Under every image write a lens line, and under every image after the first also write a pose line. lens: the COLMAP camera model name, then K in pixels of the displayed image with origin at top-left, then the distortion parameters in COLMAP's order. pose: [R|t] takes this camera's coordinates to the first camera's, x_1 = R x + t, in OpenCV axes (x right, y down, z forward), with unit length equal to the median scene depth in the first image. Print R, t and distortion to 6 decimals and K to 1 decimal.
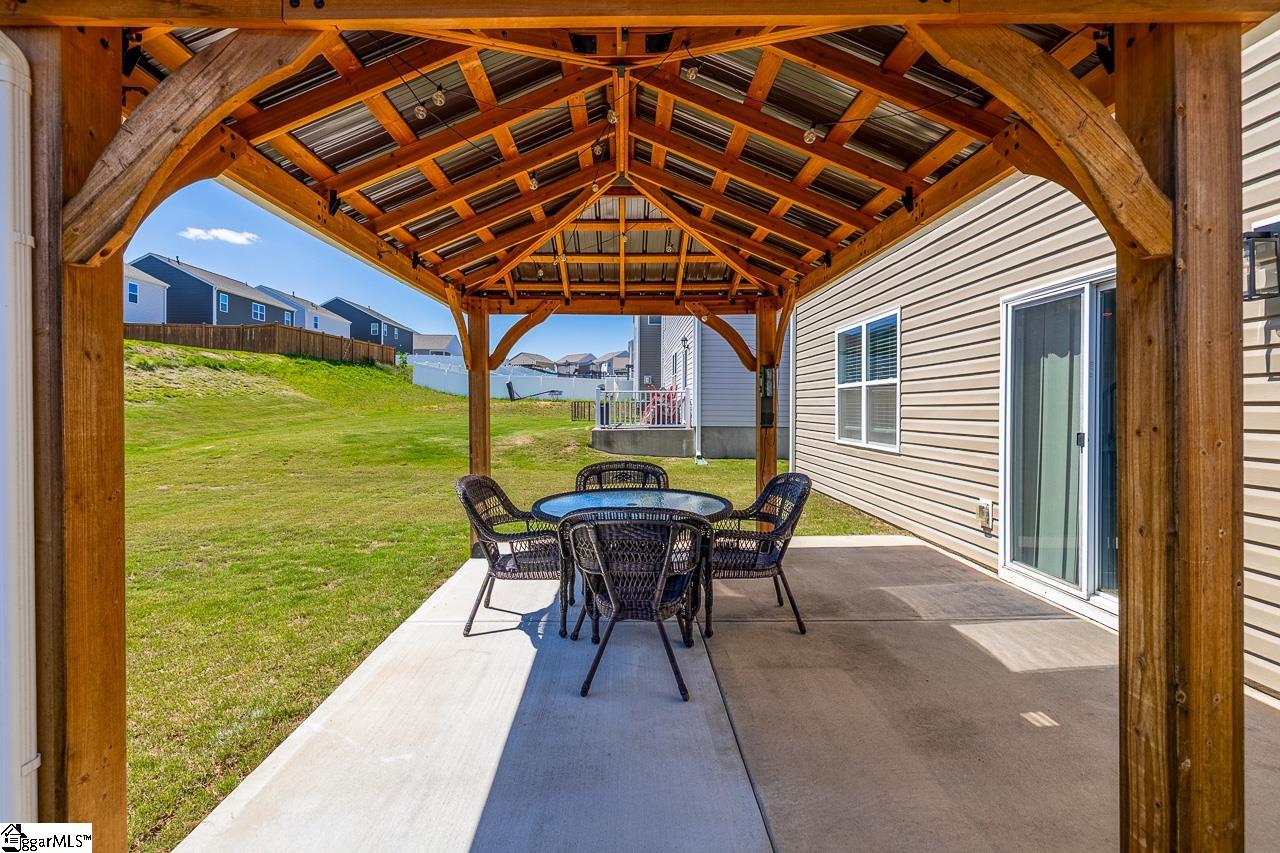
lens RADIAL K [[565.9, 0, 633.2], [0, 565.9, 413.2], [0, 0, 1]] dist [0.002943, -0.000046]
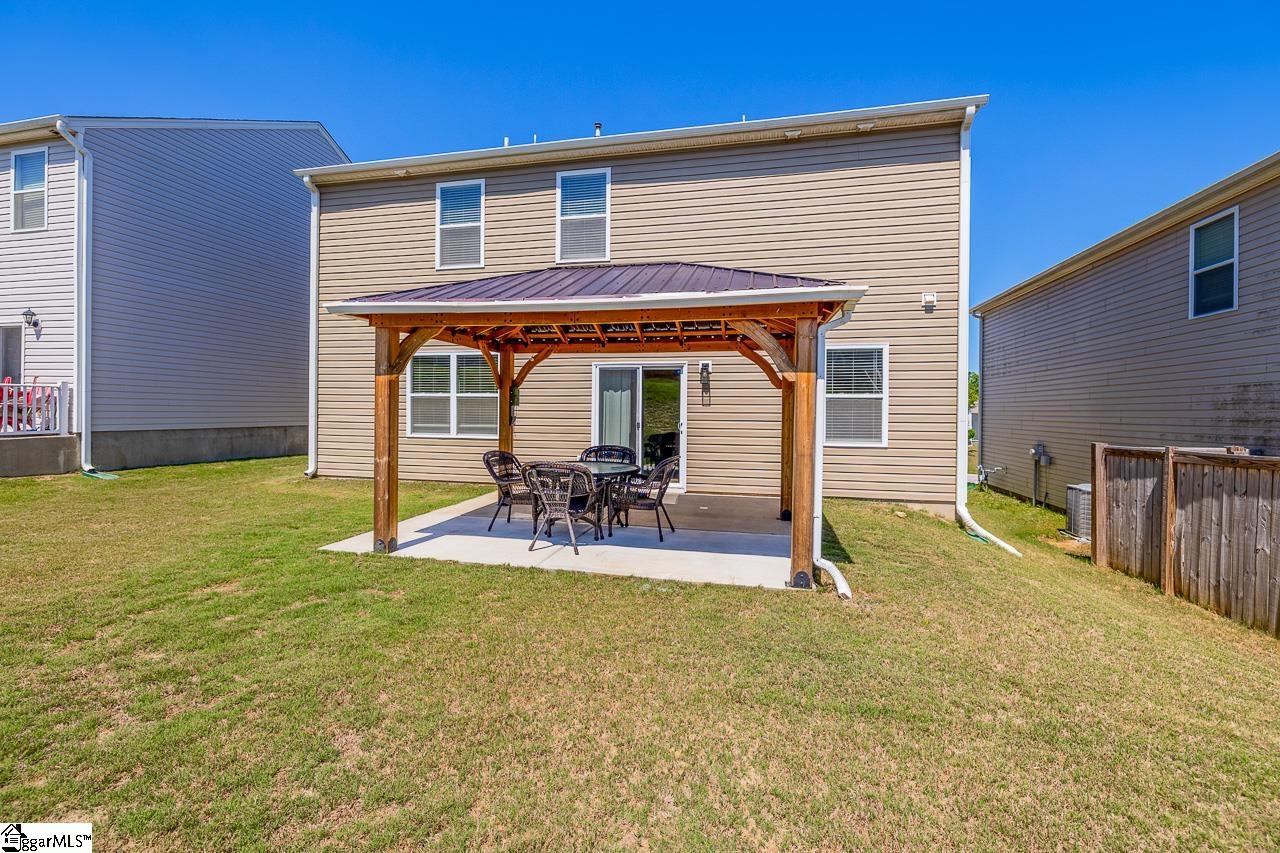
lens RADIAL K [[565.9, 0, 633.1], [0, 565.9, 422.5], [0, 0, 1]] dist [0.002943, -0.000046]
pose [[0.252812, -0.021487, 0.967277, -0.836047], [-0.000378, 0.999751, 0.022307, -0.011906], [-0.967515, -0.006005, 0.252741, 0.165717]]
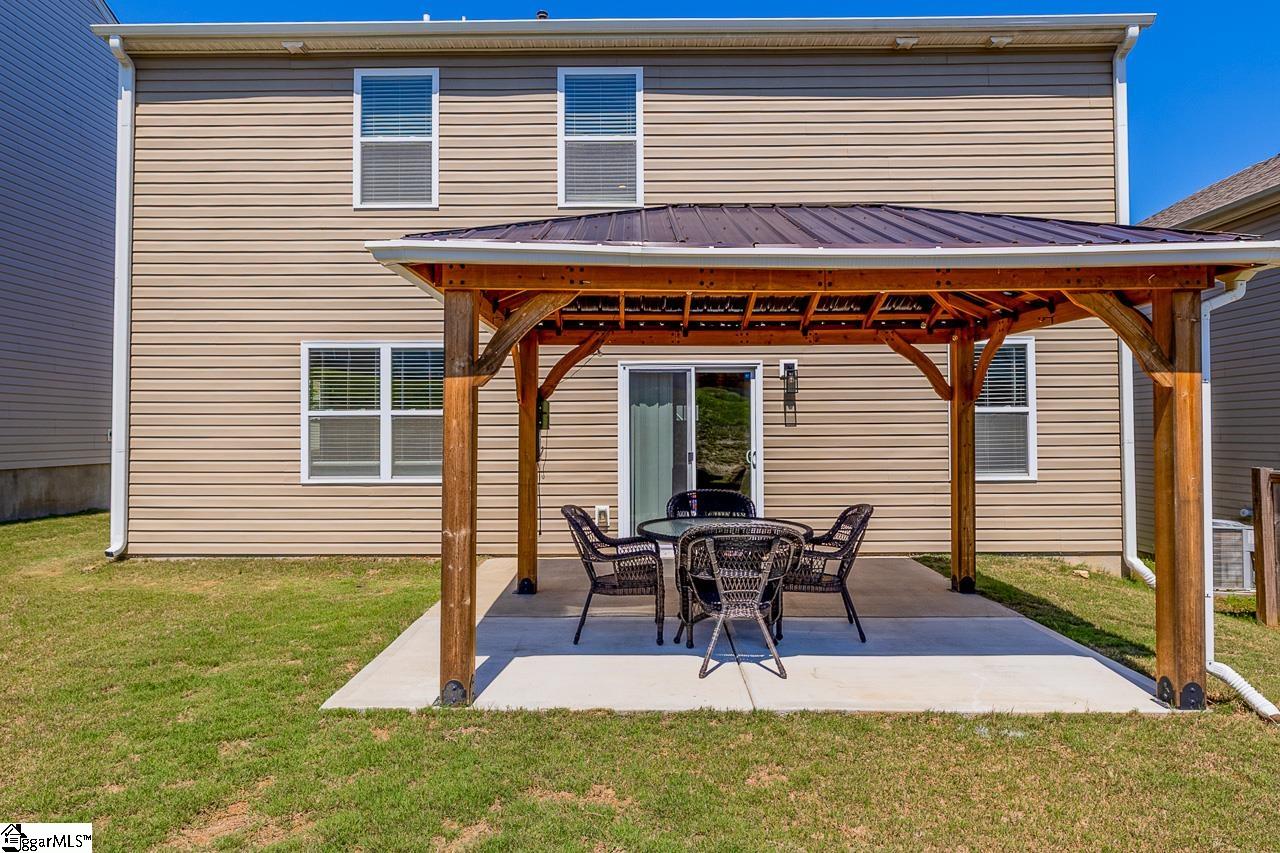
lens RADIAL K [[765.3, 0, 607.8], [0, 765.3, 424.4], [0, 0, 1]] dist [0.001490, 0.000475]
pose [[0.036002, 0.006976, 0.999327, -0.738586], [0.012605, 0.999893, -0.007434, -0.018263], [-0.999272, 0.012864, 0.035910, 0.564027]]
